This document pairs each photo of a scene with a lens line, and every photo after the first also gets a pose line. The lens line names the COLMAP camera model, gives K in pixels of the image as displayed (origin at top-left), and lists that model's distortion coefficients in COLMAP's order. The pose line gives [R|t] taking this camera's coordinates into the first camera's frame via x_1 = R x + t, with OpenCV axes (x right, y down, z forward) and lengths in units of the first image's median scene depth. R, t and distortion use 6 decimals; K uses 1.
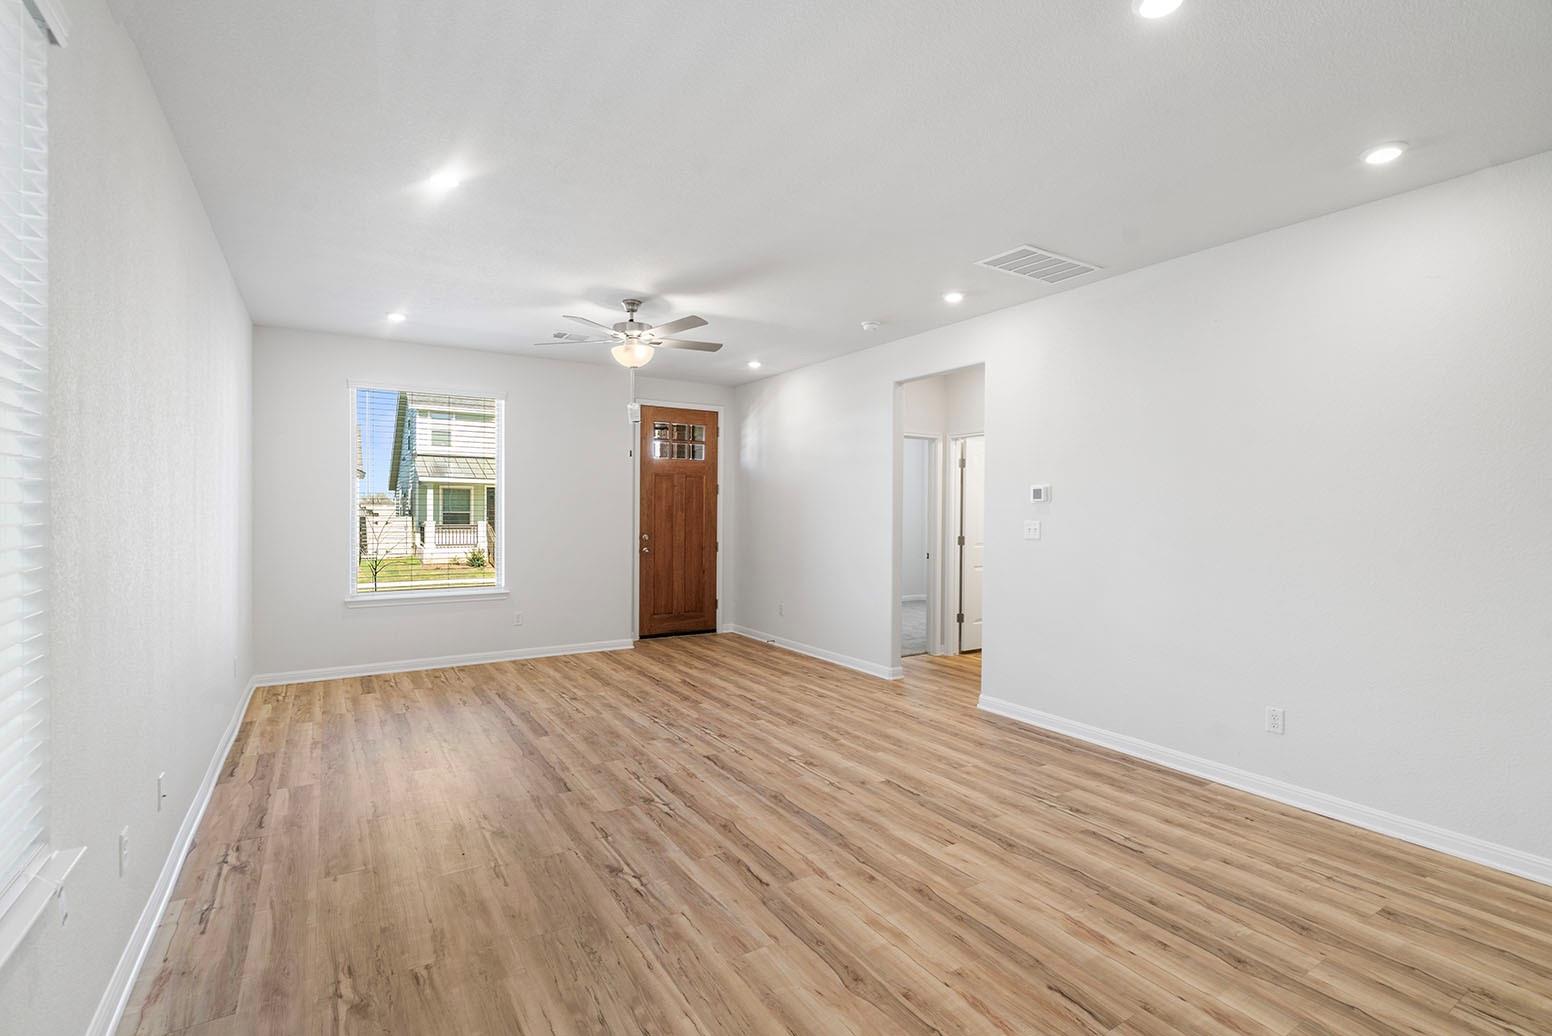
lens RADIAL K [[708.4, 0, 776.0], [0, 708.4, 518.0], [0, 0, 1]] dist [-0.003438, 0.001408]
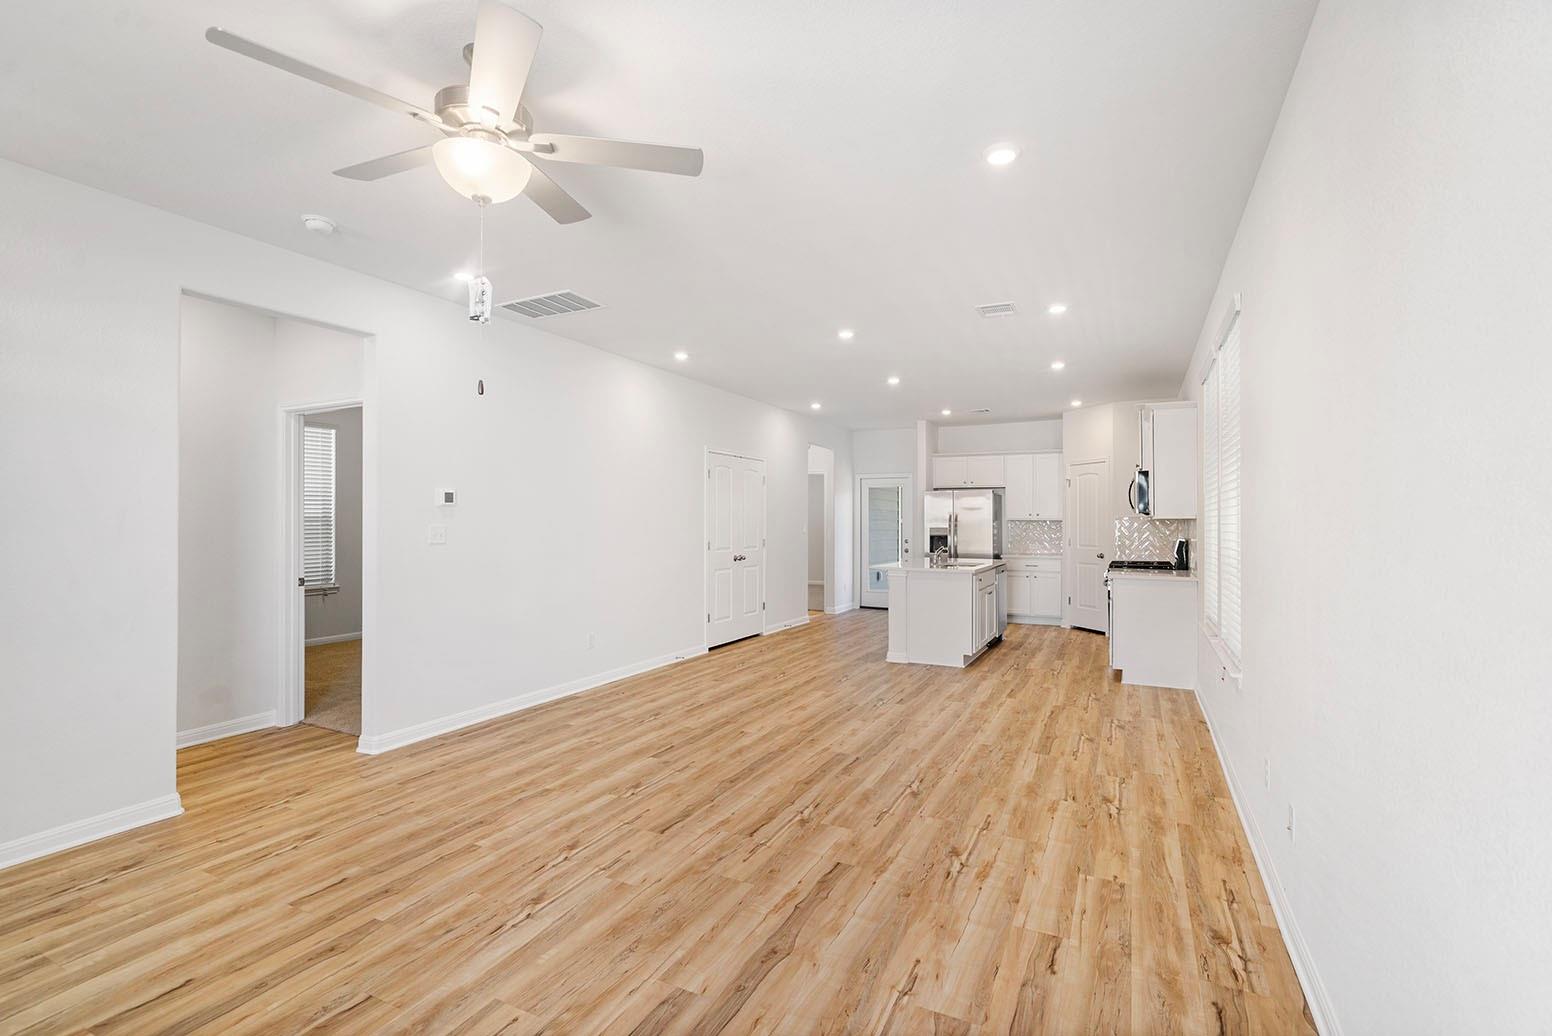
lens RADIAL K [[708.4, 0, 776.0], [0, 708.4, 518.0], [0, 0, 1]] dist [-0.003438, 0.001408]
pose [[-0.513357, -0.004868, 0.858161, -0.881277], [0.004435, 0.999956, 0.008325, -0.013846], [-0.858164, 0.008080, -0.513312, 1.372969]]
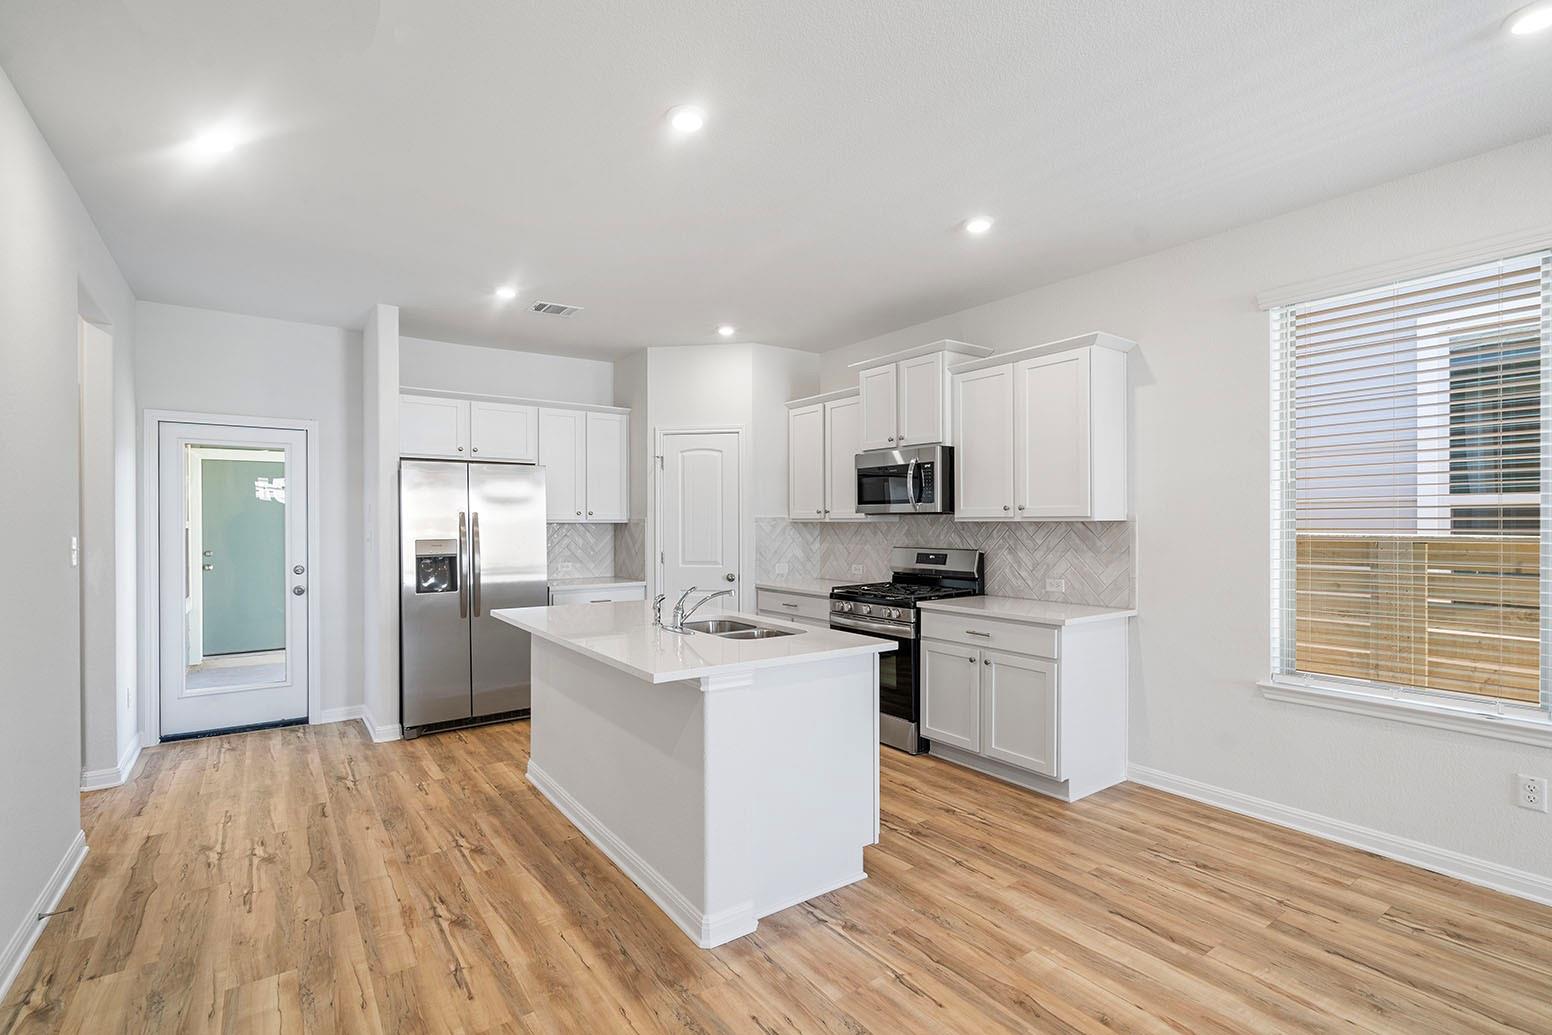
lens RADIAL K [[714.3, 0, 777.4], [0, 714.3, 524.0], [0, 0, 1]] dist [-0.002715, 0.000782]
pose [[-0.998354, -0.005928, -0.057044, 0.531955], [-0.006818, 0.999858, 0.015407, -0.003765], [0.056945, 0.015771, -0.998253, 0.797020]]
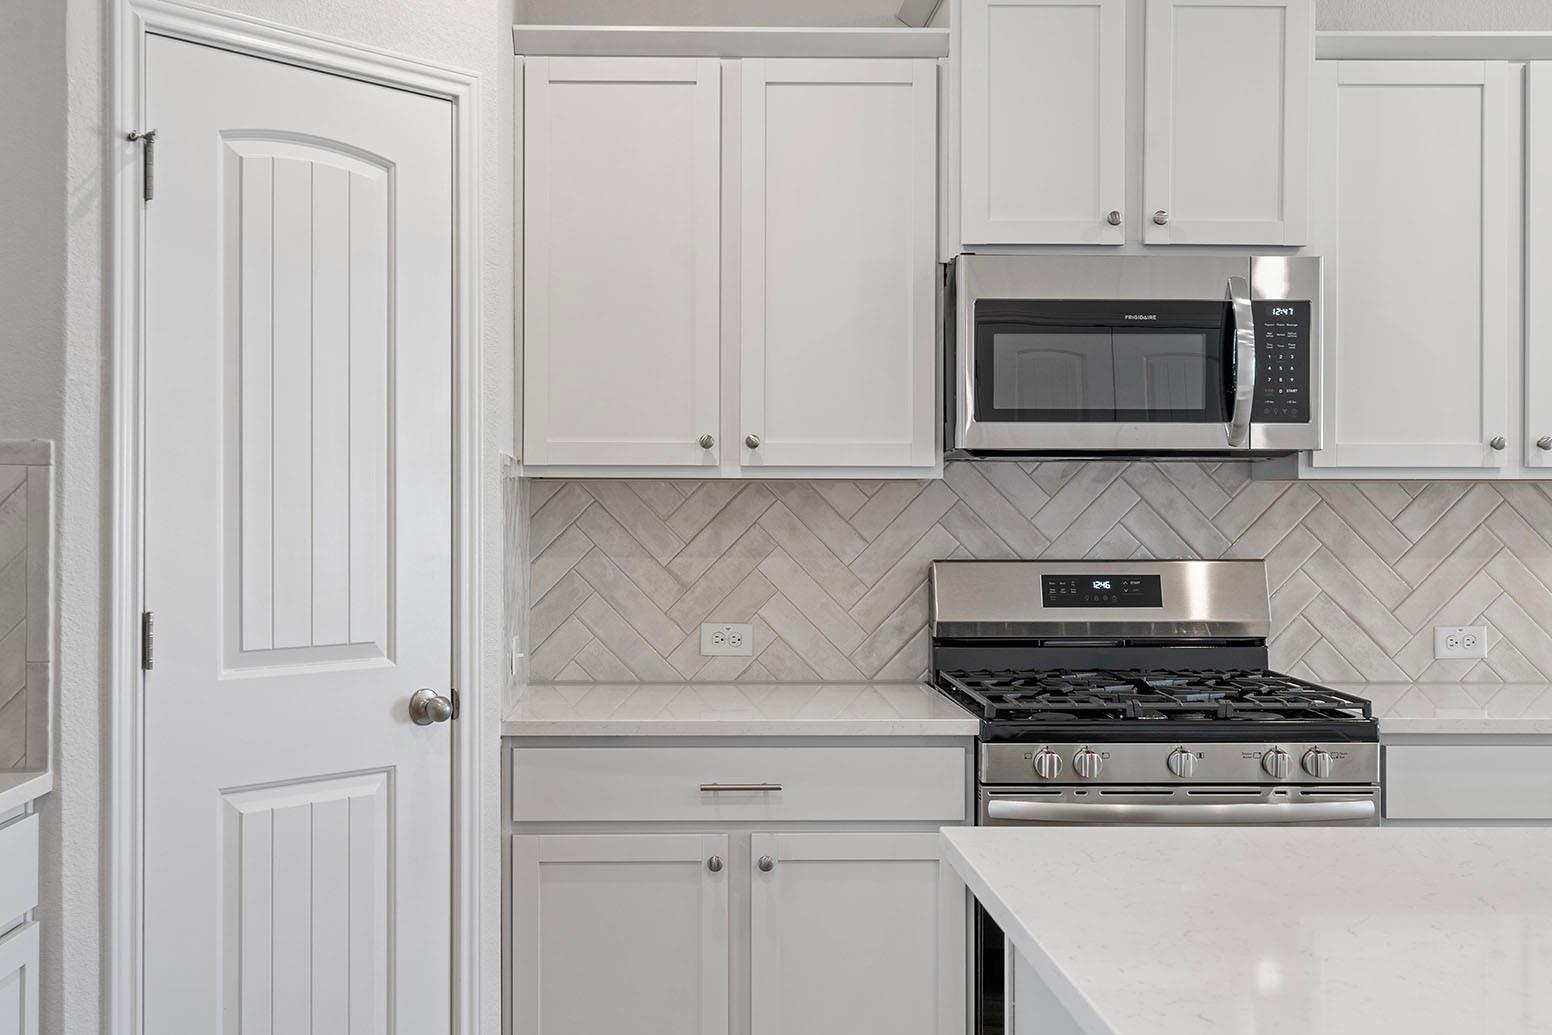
lens RADIAL K [[1620.6, 0, 670.1], [0, 1620.6, 498.7], [0, 0, 1]] dist [0.003041, 0.005743]
pose [[-0.525811, -0.017225, -0.850427, 1.165601], [-0.016817, 0.999810, -0.009852, 0.035398], [0.850435, 0.009121, -0.526001, -0.186089]]
